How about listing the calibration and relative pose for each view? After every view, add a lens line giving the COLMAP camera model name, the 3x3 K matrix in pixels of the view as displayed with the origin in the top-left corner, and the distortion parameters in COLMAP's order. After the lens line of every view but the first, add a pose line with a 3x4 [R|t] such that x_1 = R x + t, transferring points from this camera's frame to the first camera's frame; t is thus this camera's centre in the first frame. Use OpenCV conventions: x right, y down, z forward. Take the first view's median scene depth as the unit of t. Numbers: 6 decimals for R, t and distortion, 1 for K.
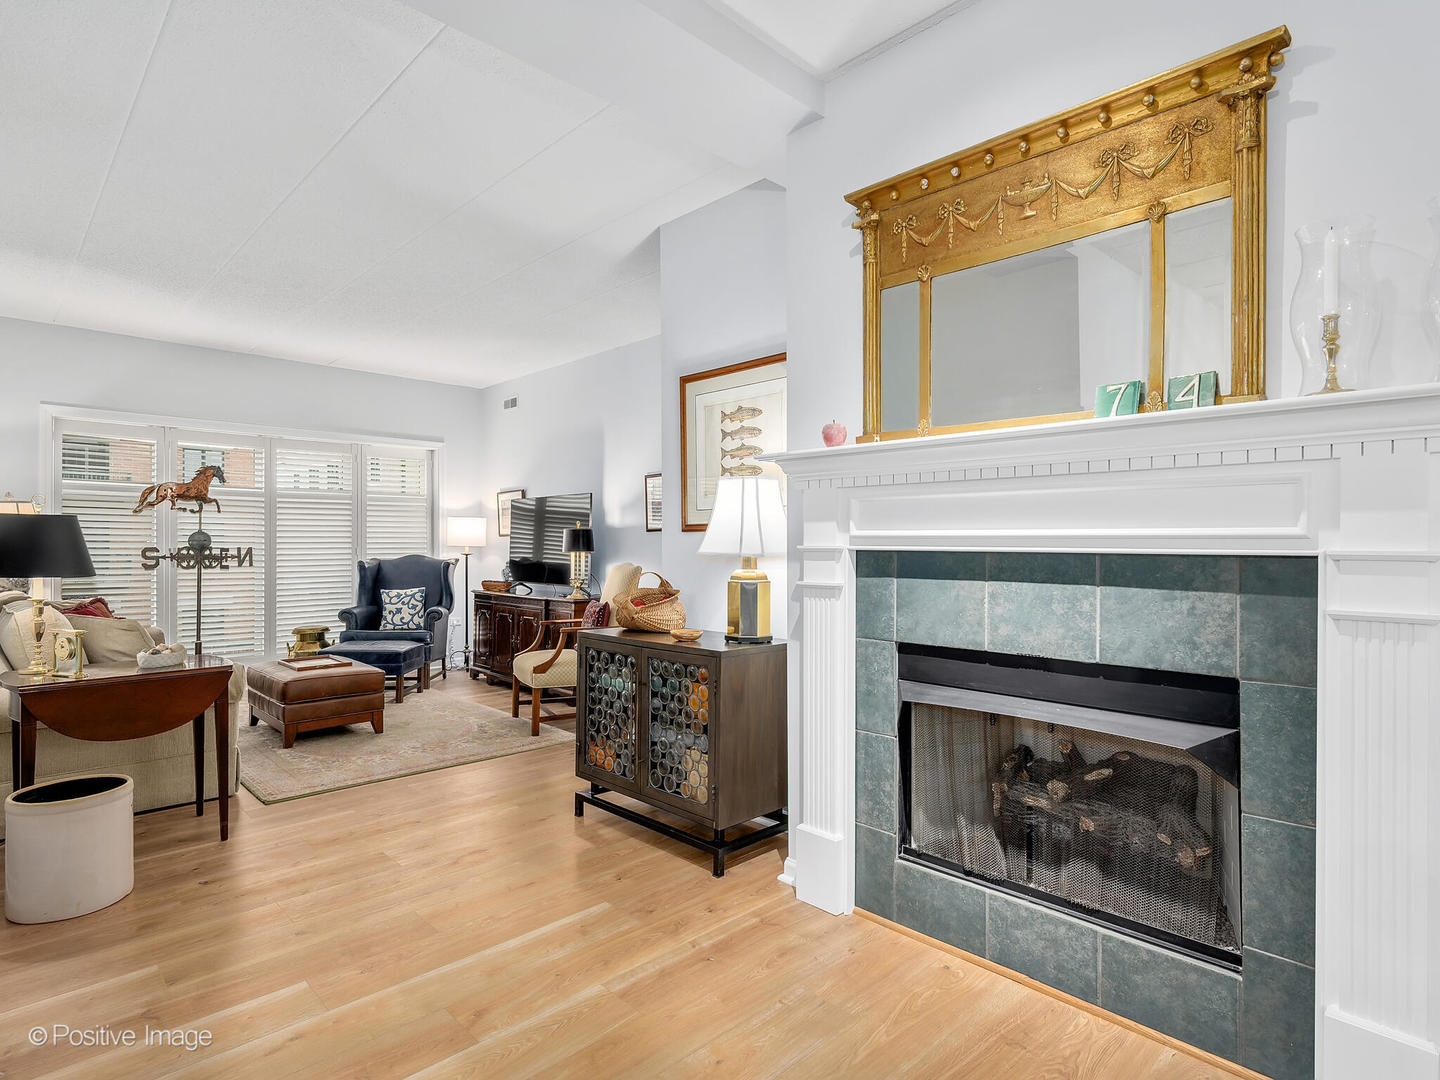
lens RADIAL K [[766.0, 0, 728.1], [0, 766.0, 545.5], [0, 0, 1]] dist [-0.000782, 0.000116]
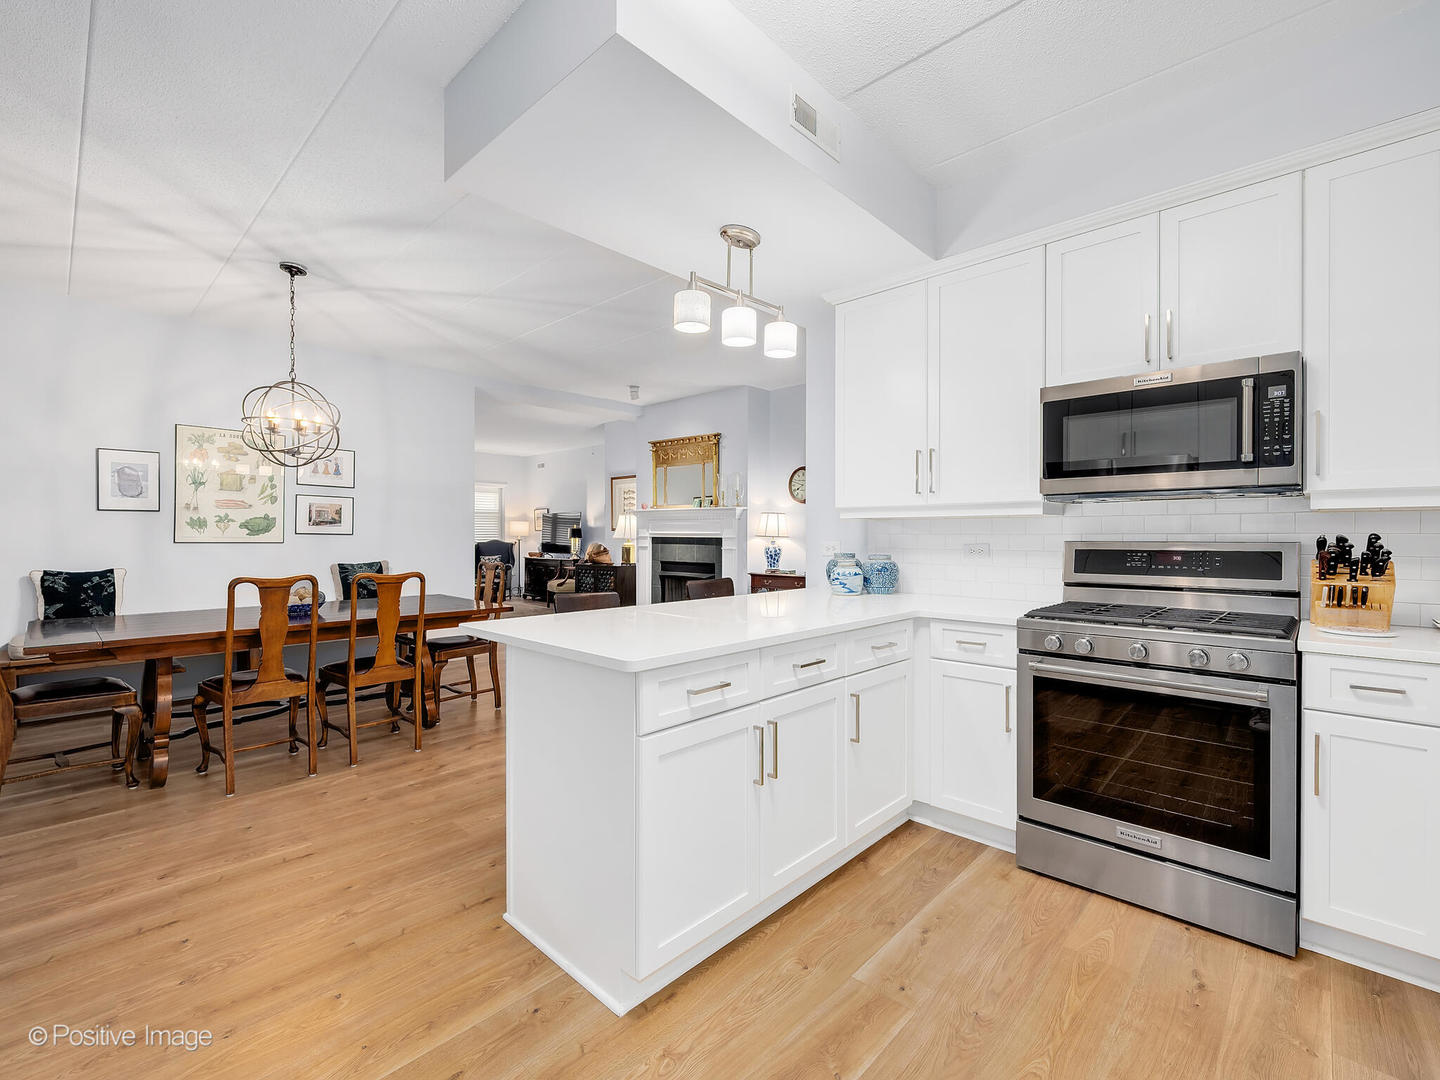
lens RADIAL K [[634.6, 0, 723.0], [0, 634.6, 536.7], [0, 0, 1]] dist [0.000048, -0.000256]
pose [[0.999207, 0.002151, 0.039749, 0.184492], [-0.002190, 0.999997, 0.000919, 0.000901], [-0.039747, -0.001006, 0.999209, -0.983582]]
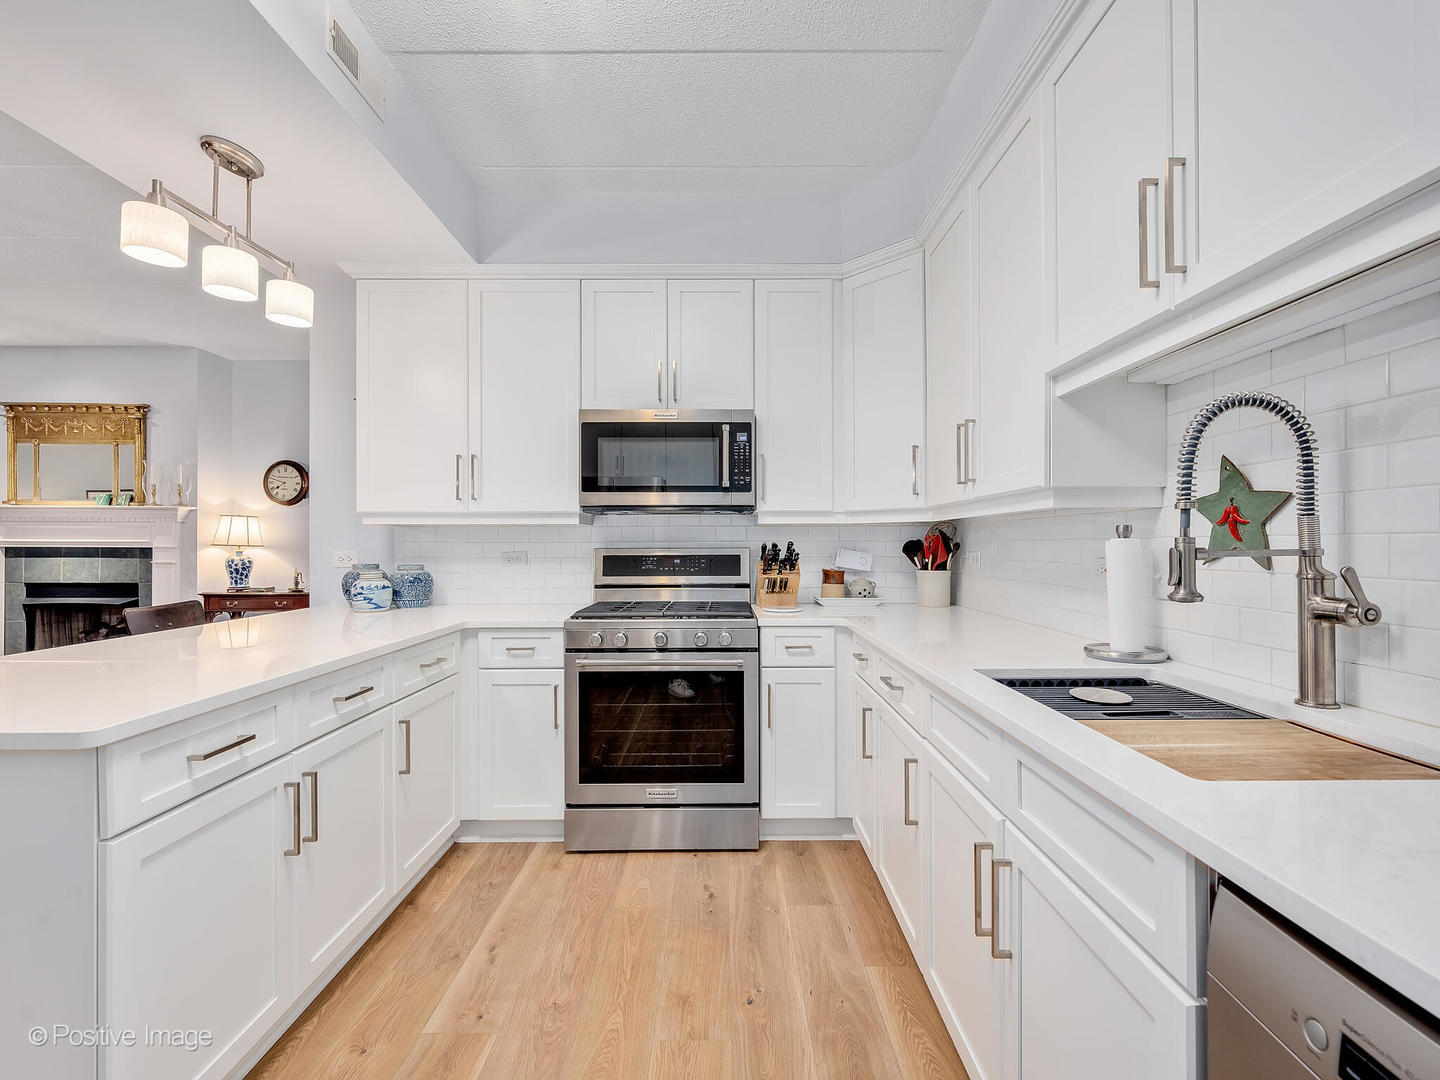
lens RADIAL K [[636.4, 0, 720.0], [0, 636.4, 540.0], [0, 0, 1]] dist [0.000834, -0.000088]
pose [[0.700389, 0.003958, 0.713750, 0.149317], [0.001586, 0.999974, -0.007101, 0.001141], [-0.713759, 0.006105, 0.700364, -0.966781]]
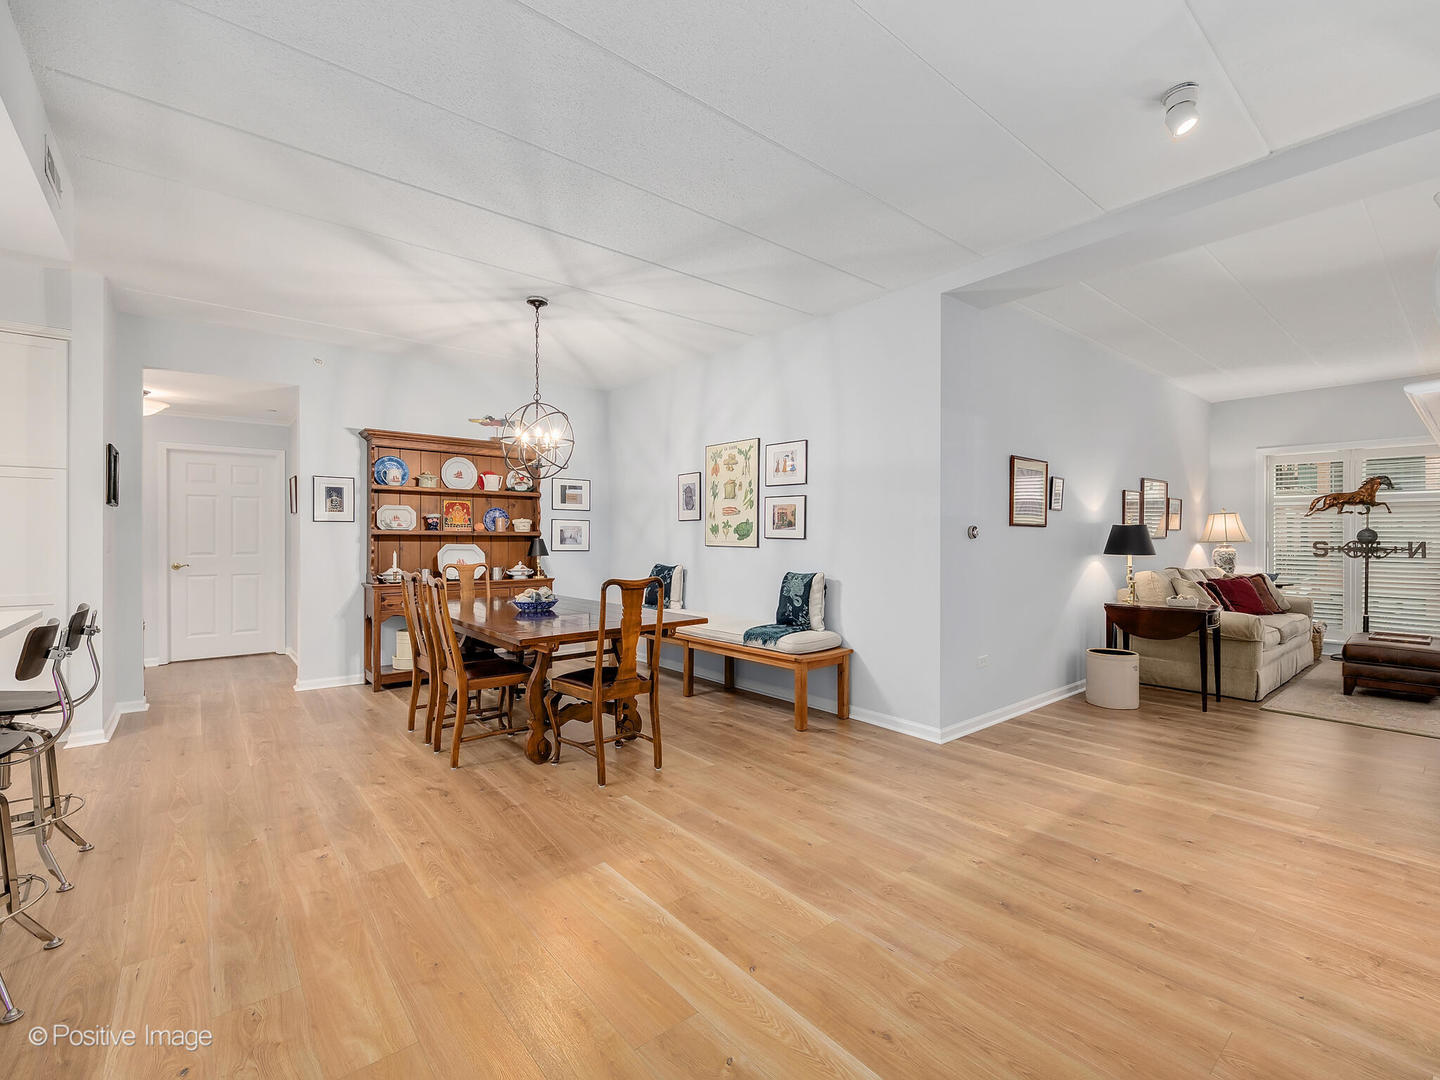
lens RADIAL K [[634.6, 0, 723.0], [0, 634.6, 536.7], [0, 0, 1]] dist [0.000048, -0.000256]
pose [[-0.078709, -0.002174, -0.996895, 0.500036], [-0.001969, 0.999996, -0.002025, -0.001419], [0.996896, 0.001803, -0.078713, 0.021689]]
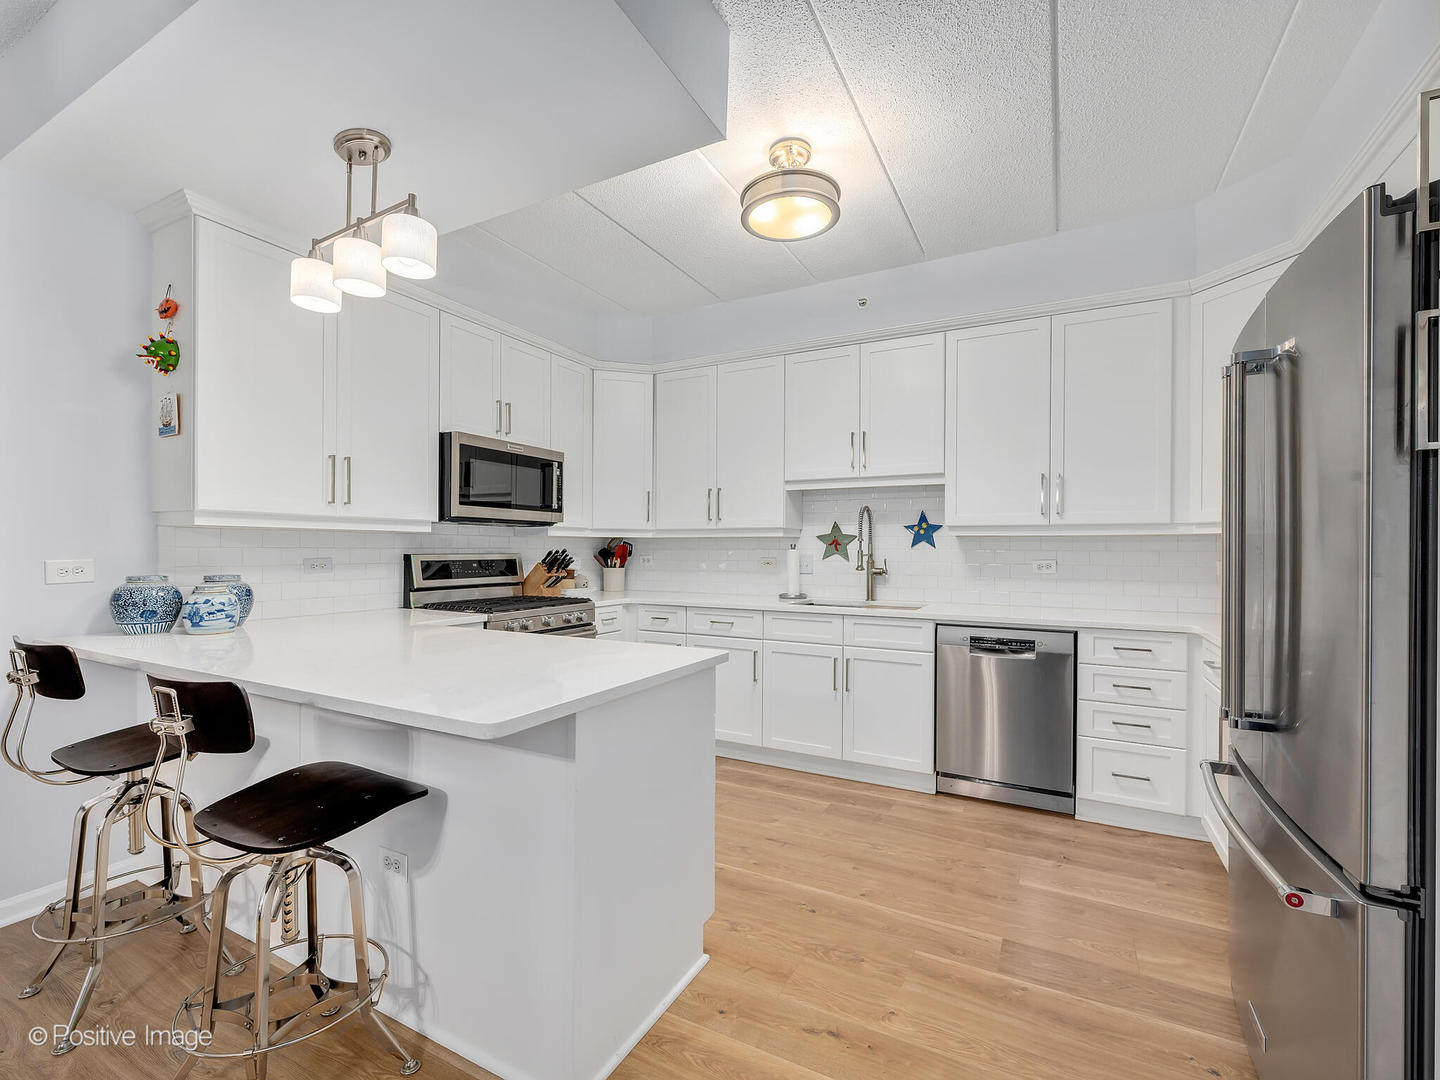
lens RADIAL K [[639.4, 0, 726.5], [0, 639.4, 549.7], [0, 0, 1]] dist [-0.000244, -0.000112]
pose [[-0.306995, -0.000579, 0.951711, -0.196913], [-0.003397, 0.999994, -0.000488, -0.000749], [-0.951705, -0.003383, -0.306995, -0.578524]]
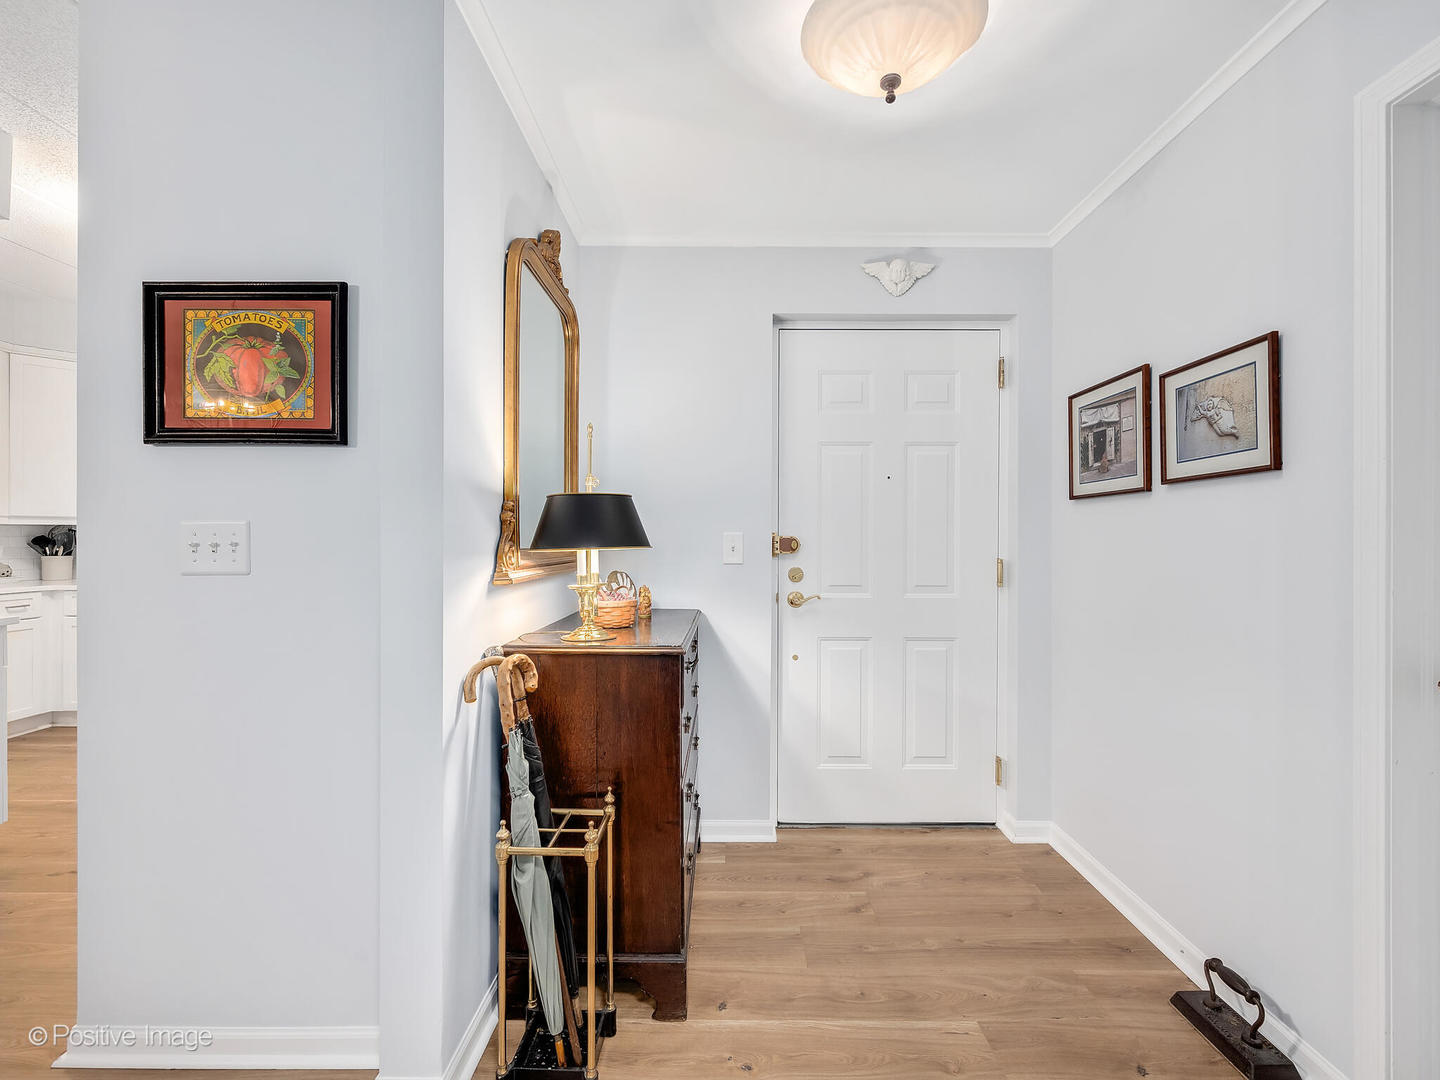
lens RADIAL K [[634.6, 0, 723.0], [0, 634.6, 536.7], [0, 0, 1]] dist [0.000048, -0.000256]
pose [[-0.711476, 0.002734, 0.702705, -0.542674], [0.001205, 0.999996, -0.002670, 0.001832], [-0.702710, -0.001053, -0.711476, -0.724300]]
